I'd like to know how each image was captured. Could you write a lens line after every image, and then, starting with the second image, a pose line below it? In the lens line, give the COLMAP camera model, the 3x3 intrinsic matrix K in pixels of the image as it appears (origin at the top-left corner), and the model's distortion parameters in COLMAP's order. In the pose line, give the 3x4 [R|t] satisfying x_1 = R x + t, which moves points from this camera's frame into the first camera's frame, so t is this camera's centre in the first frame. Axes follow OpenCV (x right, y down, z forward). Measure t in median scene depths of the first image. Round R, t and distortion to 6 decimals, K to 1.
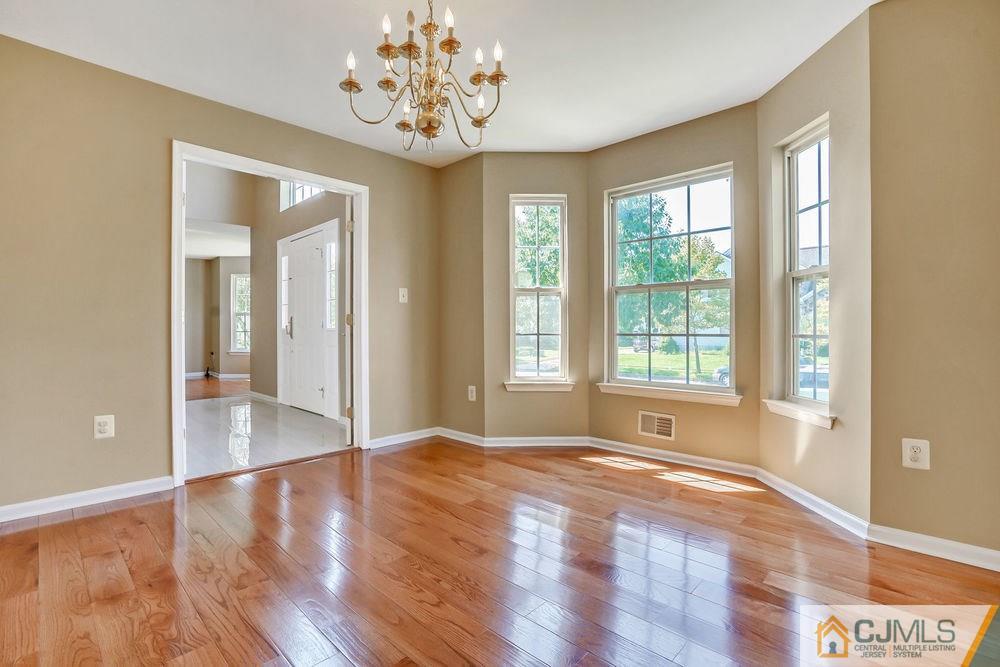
lens RADIAL K [[460.5, 0, 497.3], [0, 460.5, 330.4], [0, 0, 1]] dist [-0.010998, 0.000470]
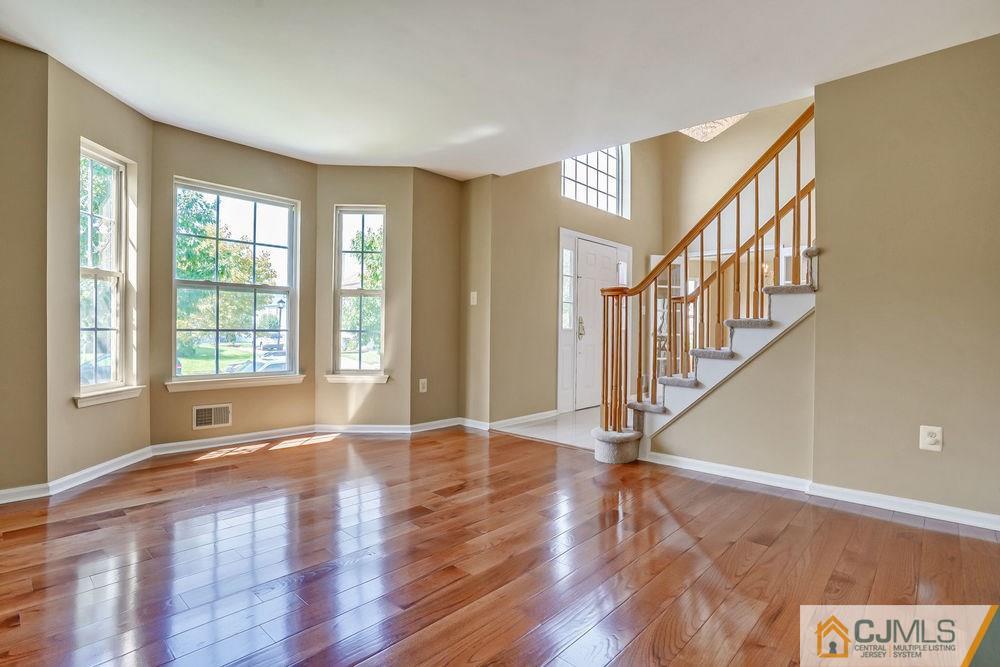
lens RADIAL K [[494.9, 0, 497.6], [0, 494.9, 331.8], [0, 0, 1]] dist [-0.014934, 0.000476]
pose [[-0.020784, -0.003845, 0.999777, -0.840724], [-0.014432, 0.999890, 0.003545, -0.000206], [-0.999680, -0.014355, -0.020837, 0.400626]]
